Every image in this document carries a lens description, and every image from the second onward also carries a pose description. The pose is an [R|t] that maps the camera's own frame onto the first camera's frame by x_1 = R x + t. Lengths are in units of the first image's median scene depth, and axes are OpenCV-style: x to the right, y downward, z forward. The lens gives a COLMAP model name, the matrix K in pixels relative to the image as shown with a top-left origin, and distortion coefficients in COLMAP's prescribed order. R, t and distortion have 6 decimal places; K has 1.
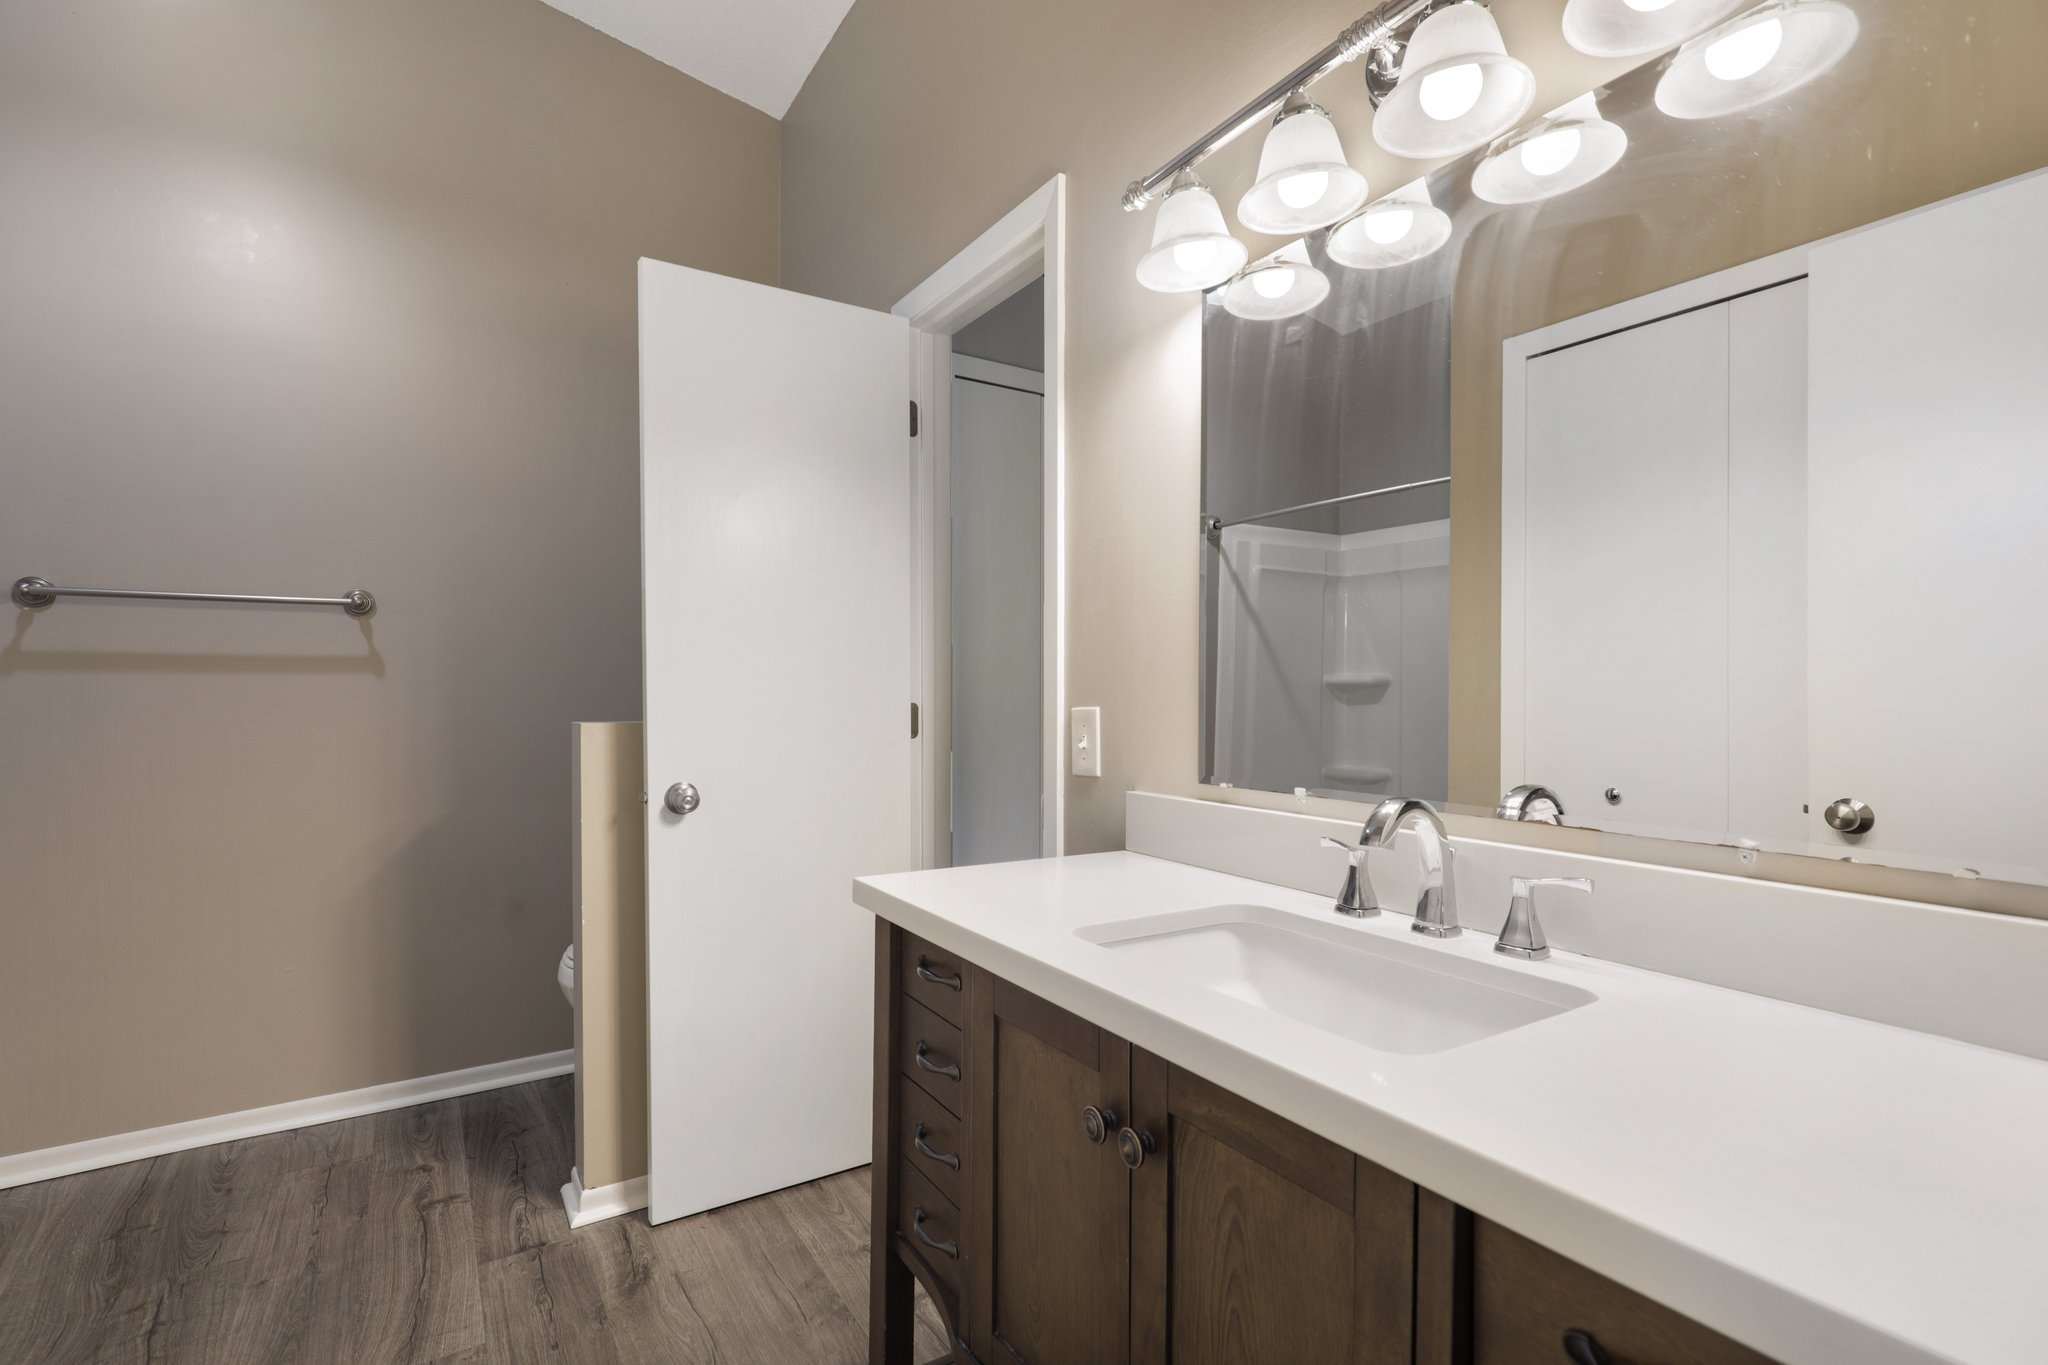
lens RADIAL K [[927.5, 0, 1030.0], [0, 927.5, 692.2], [0, 0, 1]] dist [-0.003678, -0.000276]
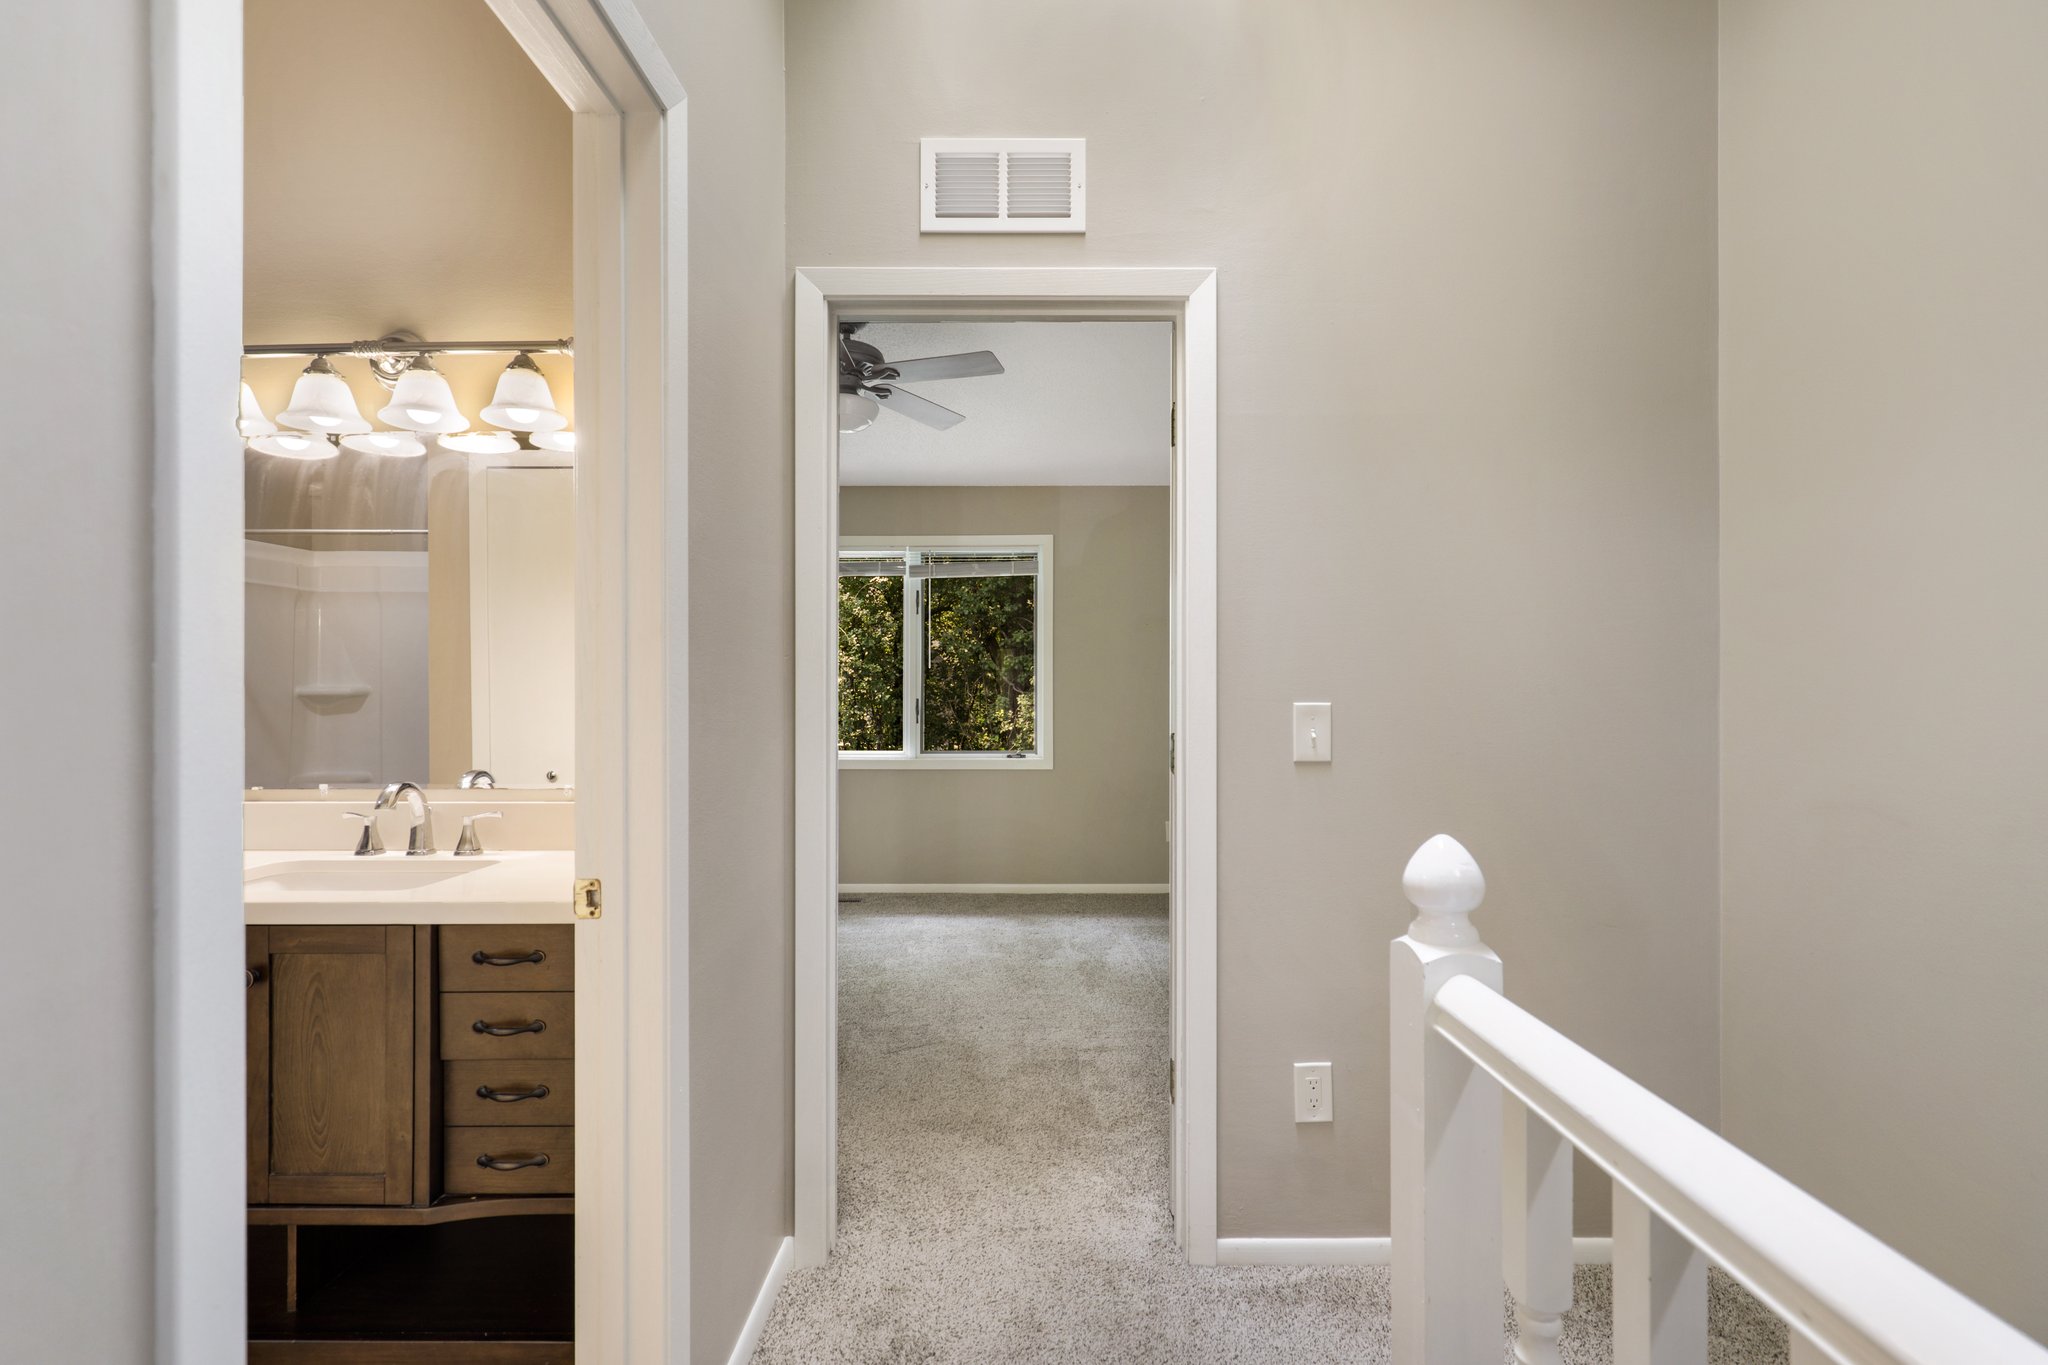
lens RADIAL K [[927.5, 0, 1036.2], [0, 927.5, 686.8], [0, 0, 1]] dist [-0.003678, -0.000276]
pose [[0.537787, -0.008157, 0.843041, -0.433770], [0.009206, 0.999950, 0.003803, -0.064664], [-0.843031, 0.005716, 0.537835, -0.978189]]
